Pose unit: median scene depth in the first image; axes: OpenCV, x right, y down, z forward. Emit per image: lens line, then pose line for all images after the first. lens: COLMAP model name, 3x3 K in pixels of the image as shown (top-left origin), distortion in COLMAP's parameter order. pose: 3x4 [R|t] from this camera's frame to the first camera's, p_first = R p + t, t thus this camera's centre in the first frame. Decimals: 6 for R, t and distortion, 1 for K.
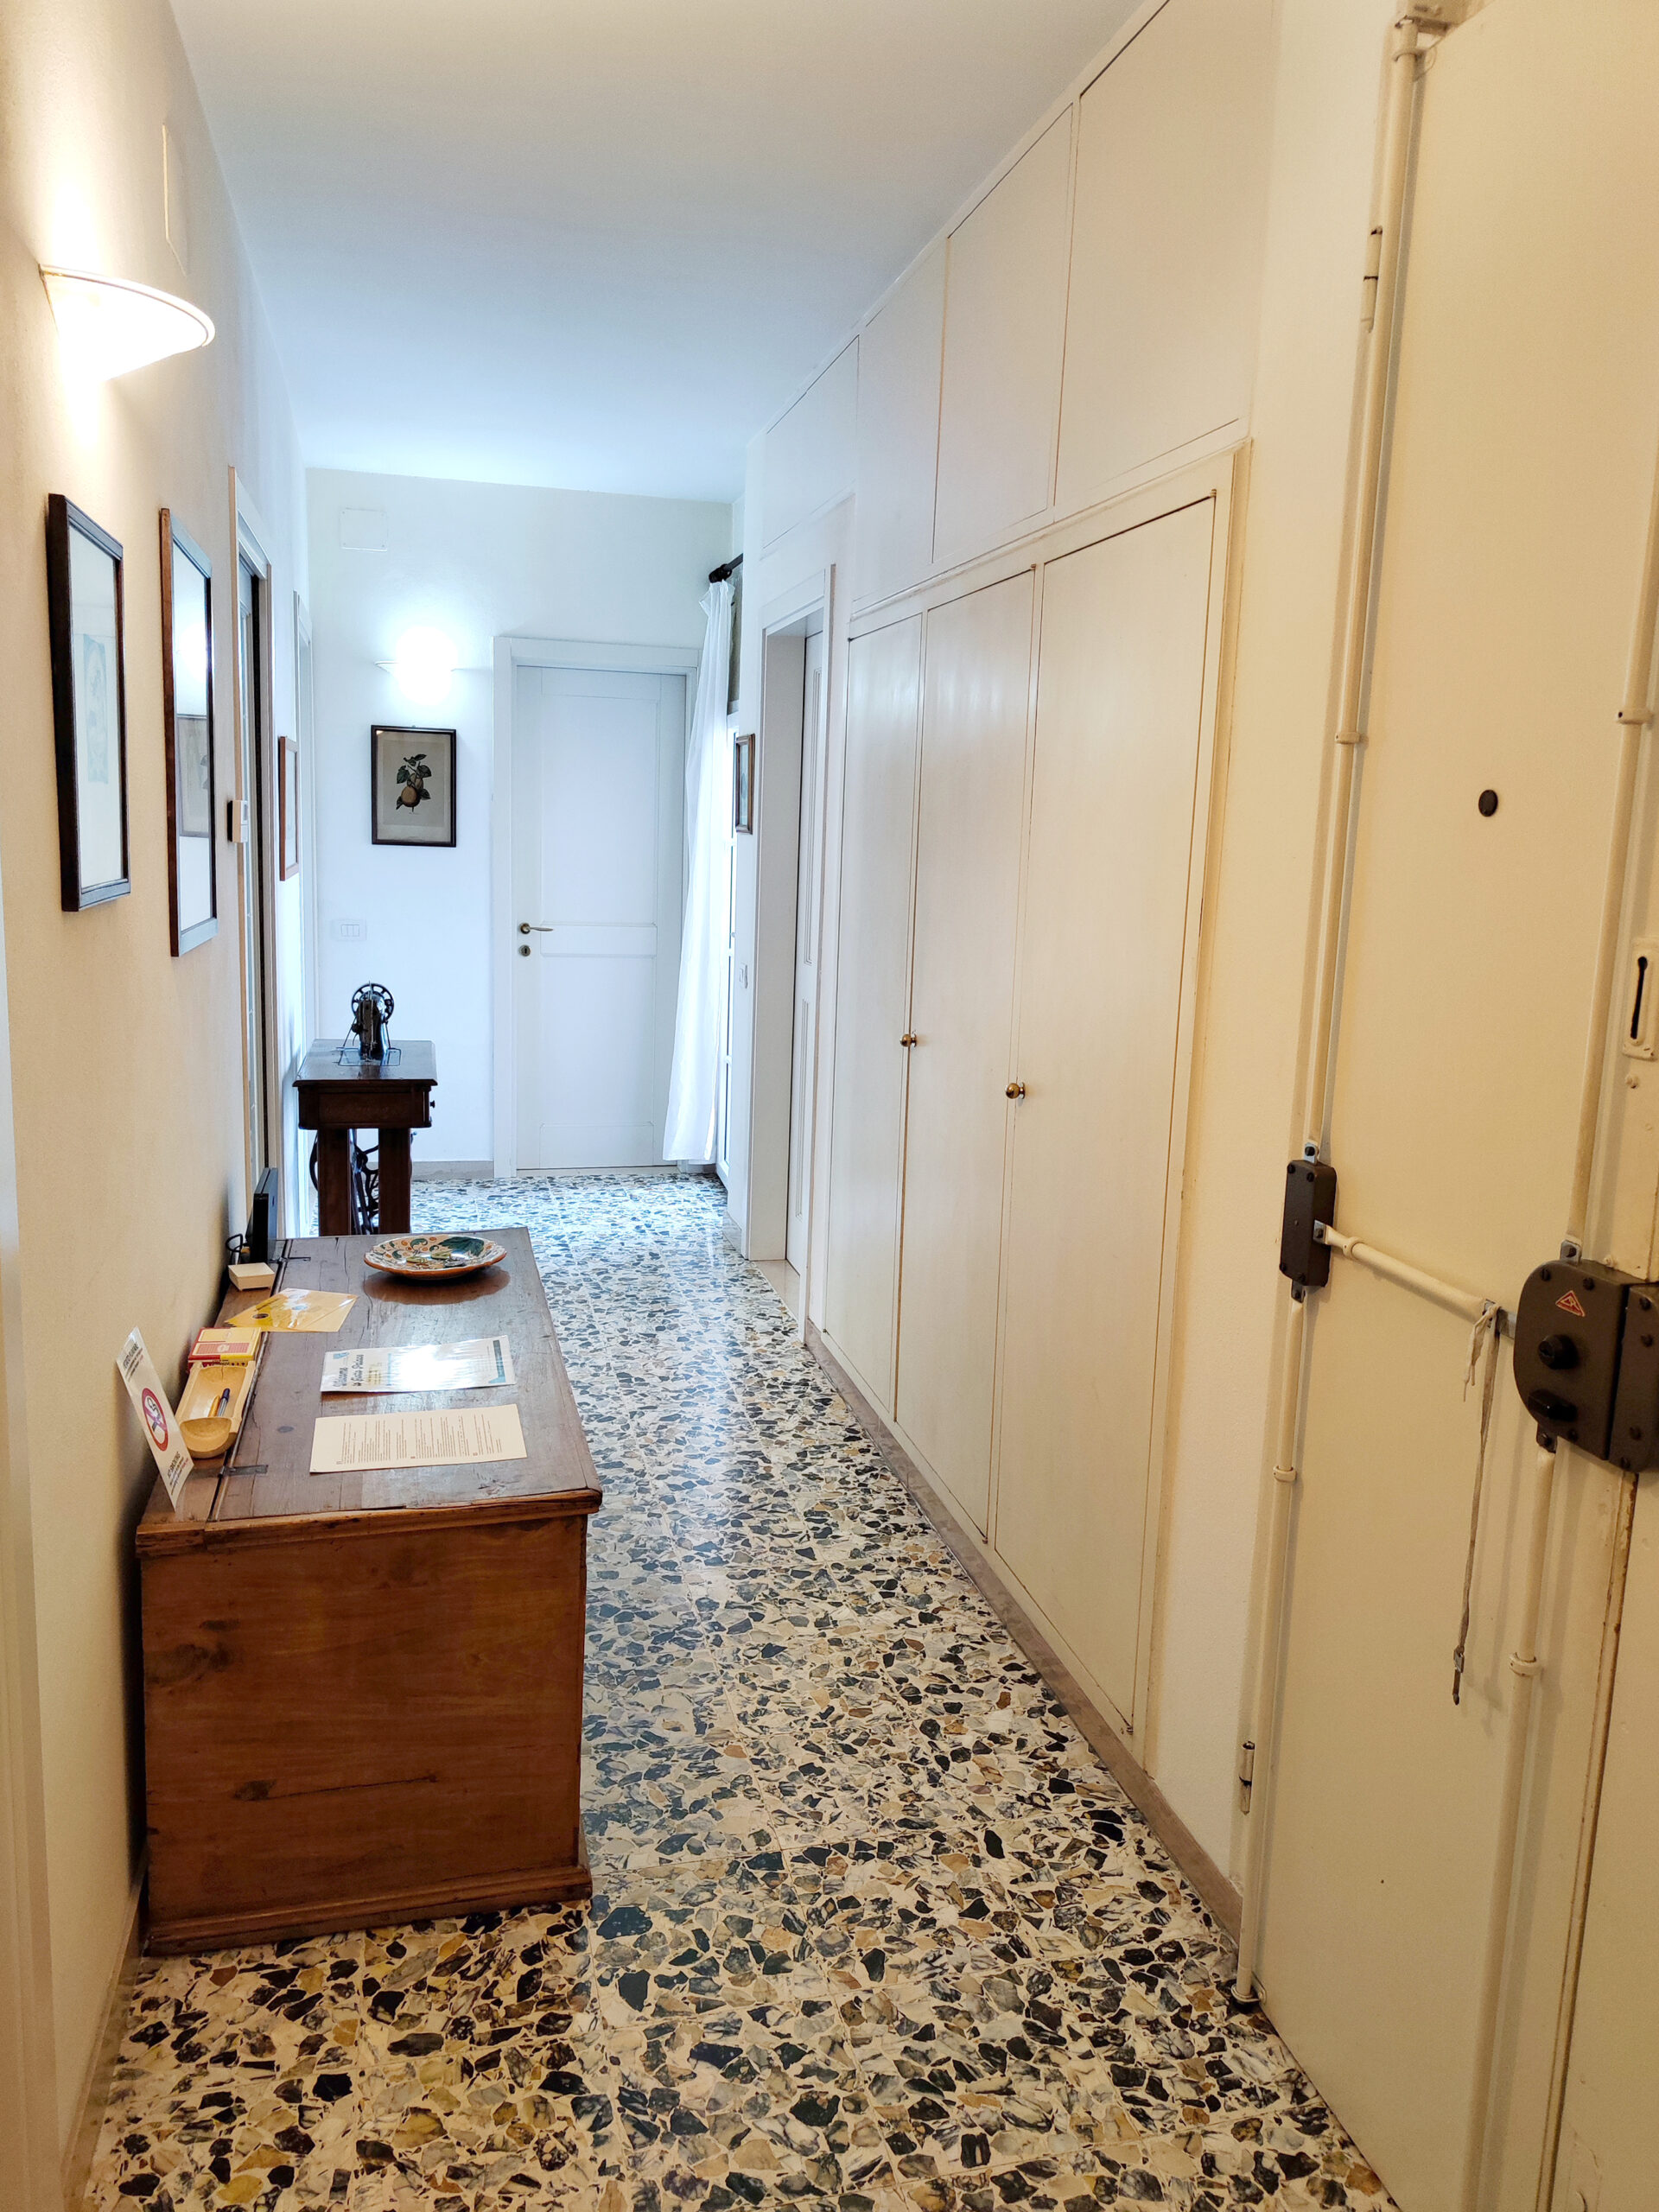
lens RADIAL K [[1571.5, 0, 832.0], [0, 1571.5, 1099.3], [0, 0, 1]] dist [0.010280, -0.014345]
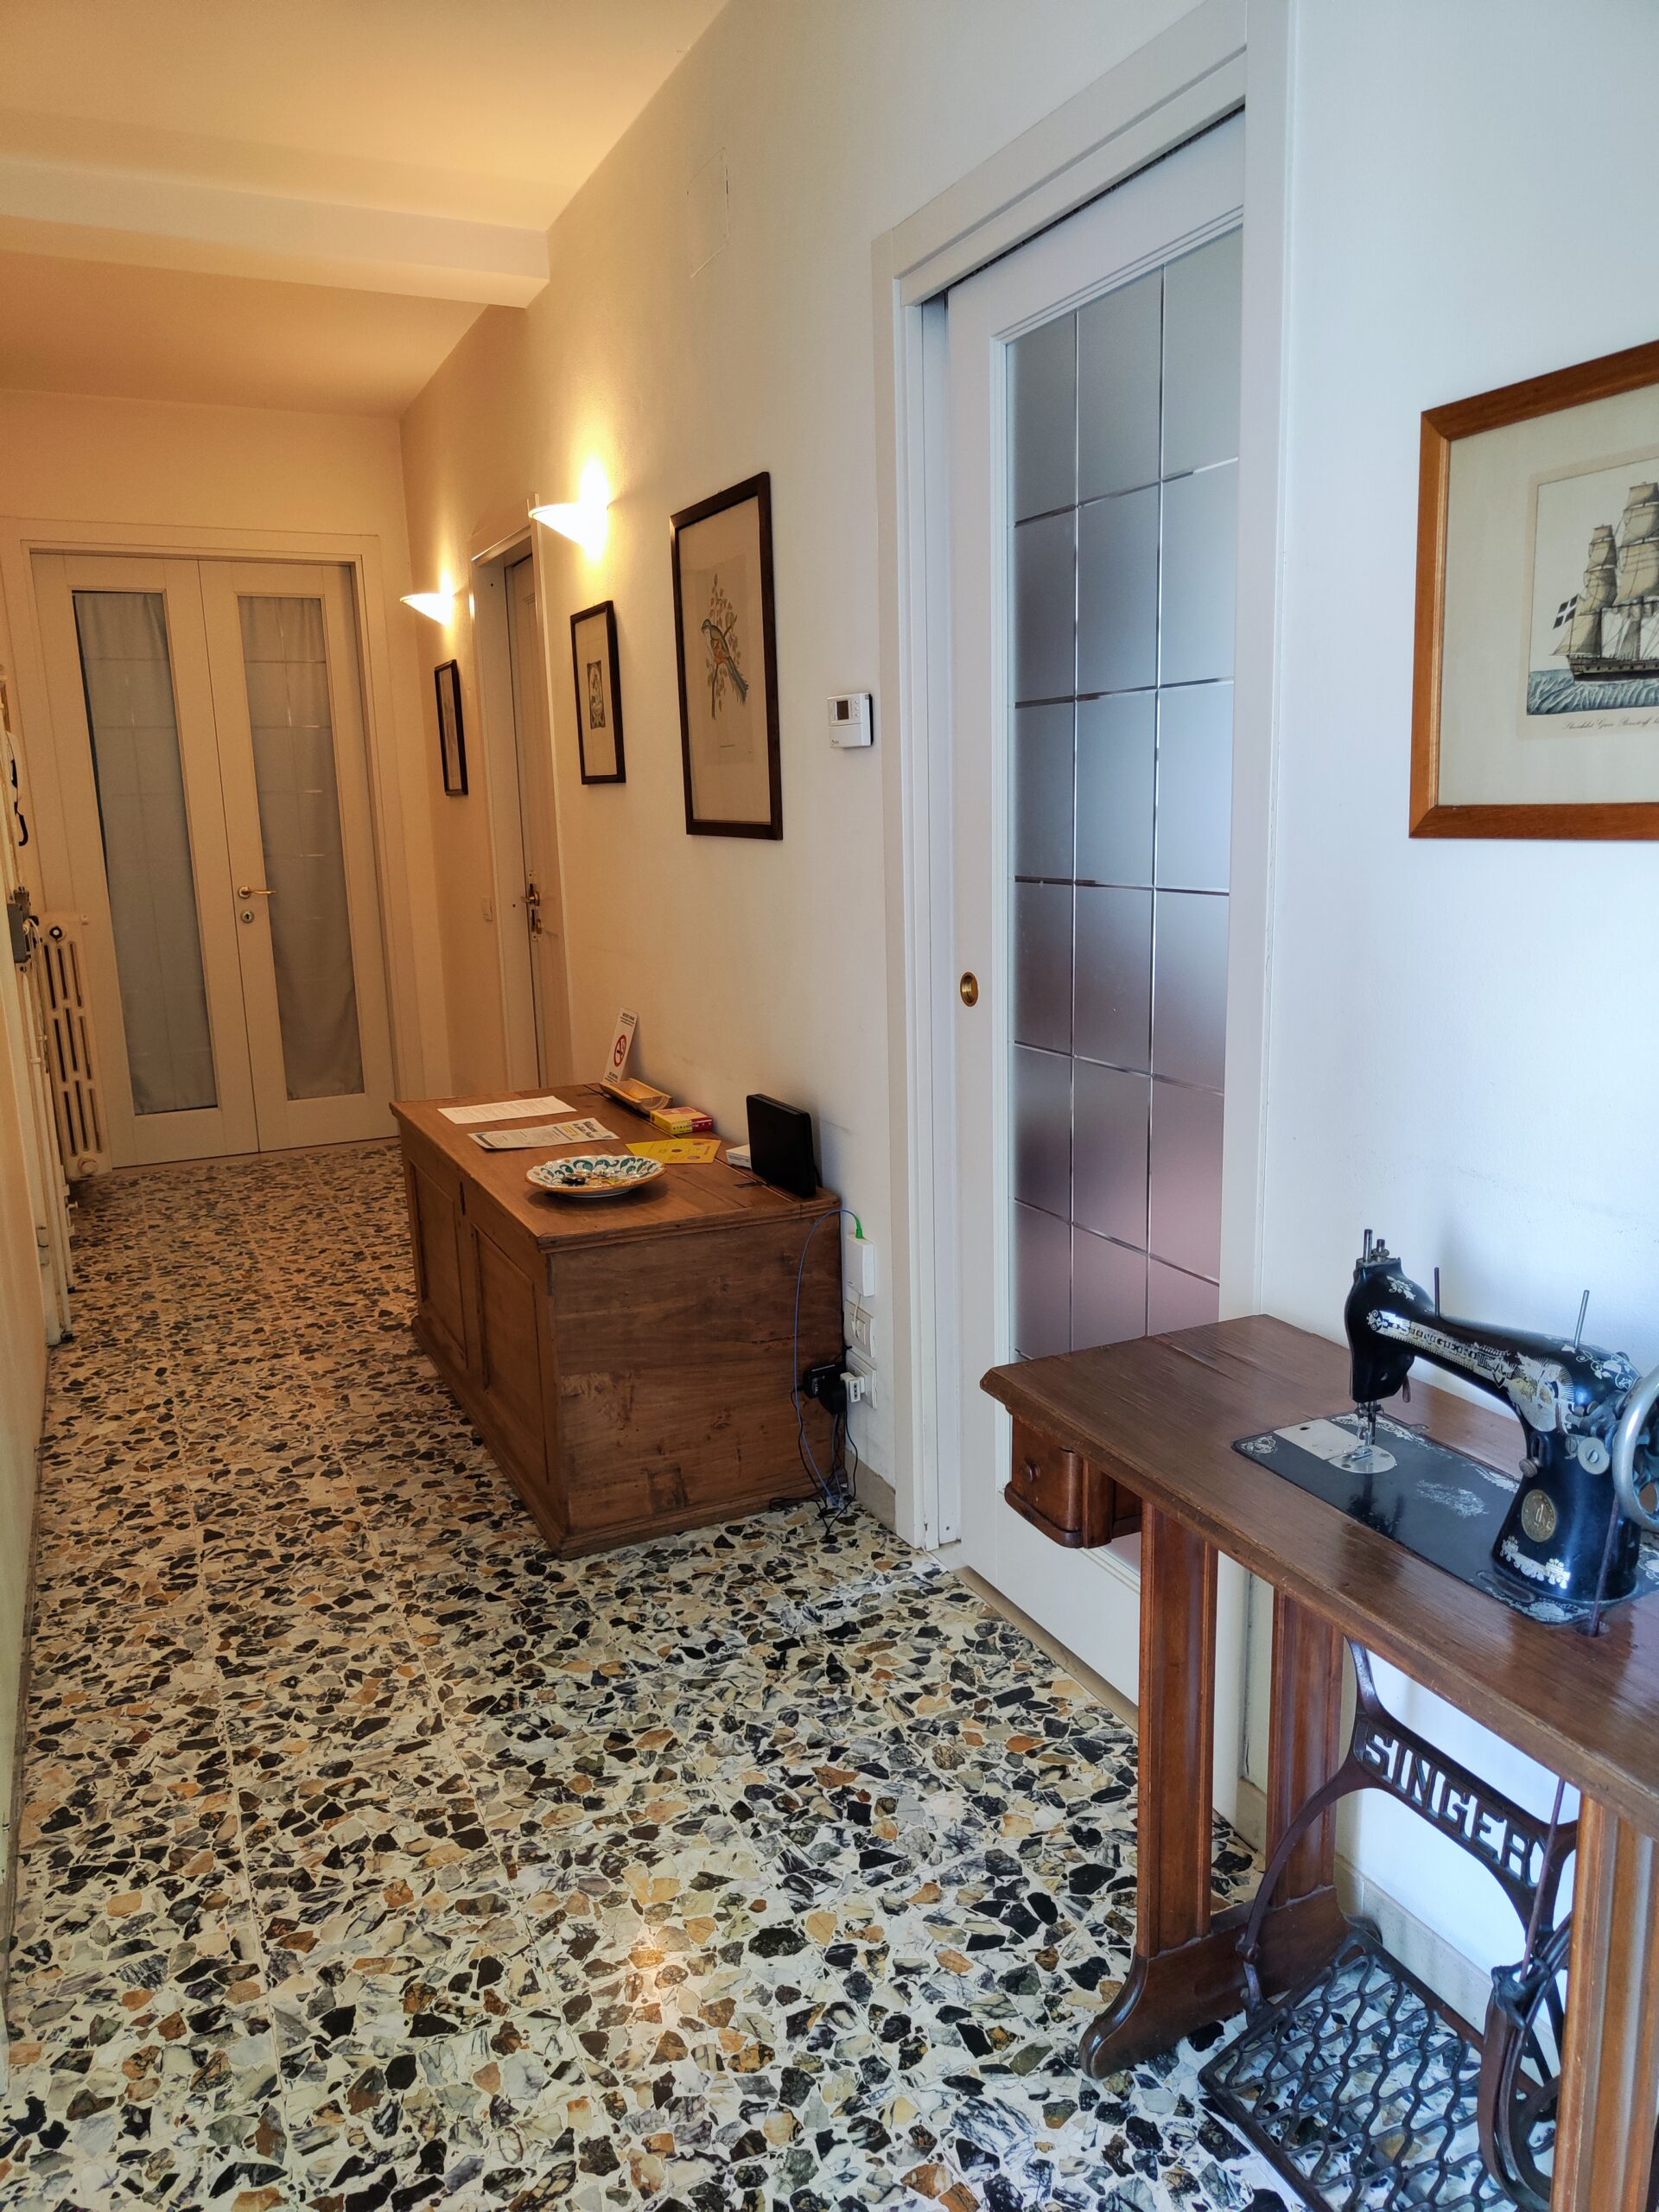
lens RADIAL K [[1571.5, 0, 831.6], [0, 1571.5, 1107.4], [0, 0, 1]] dist [0.010280, -0.014345]
pose [[-0.983083, 0.024081, -0.181572, -0.200168], [-0.042250, 0.934771, 0.352729, -0.265045], [0.178222, 0.354433, -0.917940, 1.742462]]
